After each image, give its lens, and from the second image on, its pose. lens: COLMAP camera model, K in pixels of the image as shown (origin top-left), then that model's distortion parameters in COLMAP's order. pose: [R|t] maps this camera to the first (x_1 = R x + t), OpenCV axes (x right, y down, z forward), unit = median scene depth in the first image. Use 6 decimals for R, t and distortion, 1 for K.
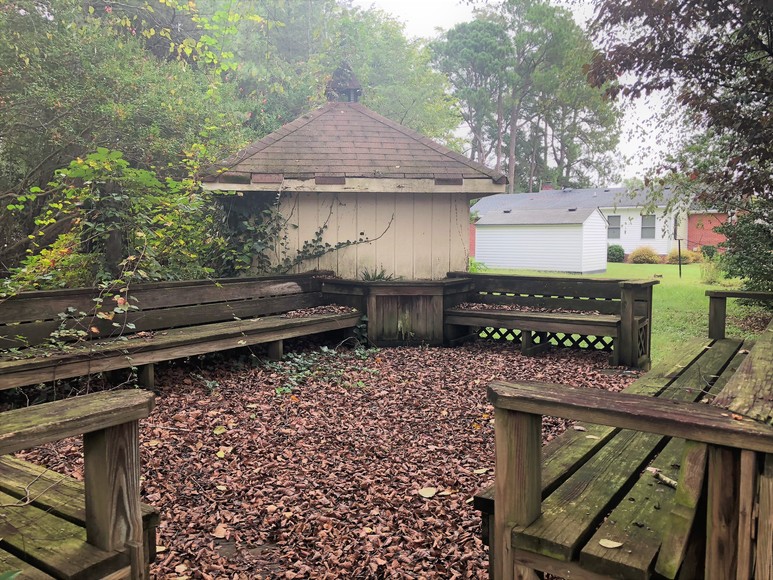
lens RADIAL K [[632.6, 0, 386.2], [0, 632.6, 288.3], [0, 0, 1]] dist [0.030713, -0.020783]
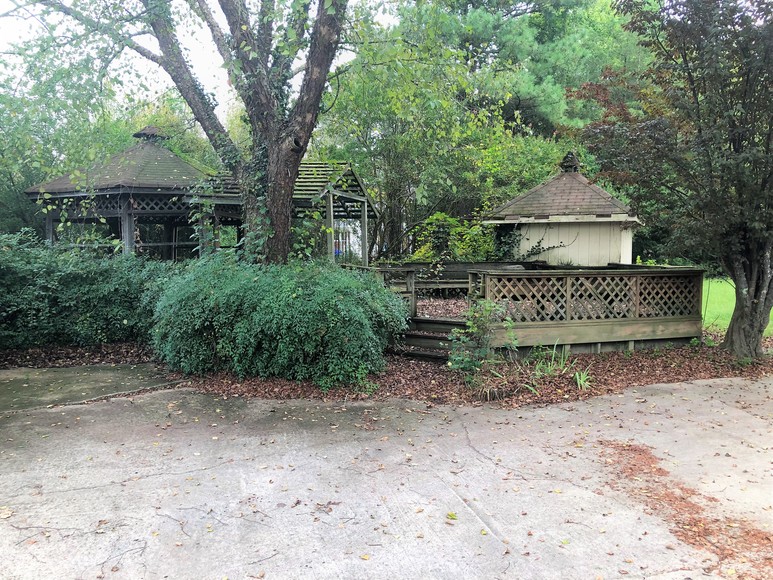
lens RADIAL K [[632.6, 0, 386.2], [0, 632.6, 289.6], [0, 0, 1]] dist [0.030713, -0.020783]
pose [[0.818022, 0.041160, -0.573712, 0.691185], [-0.048684, 0.998812, 0.002242, 0.087489], [0.573123, 0.026097, 0.819054, -0.987862]]
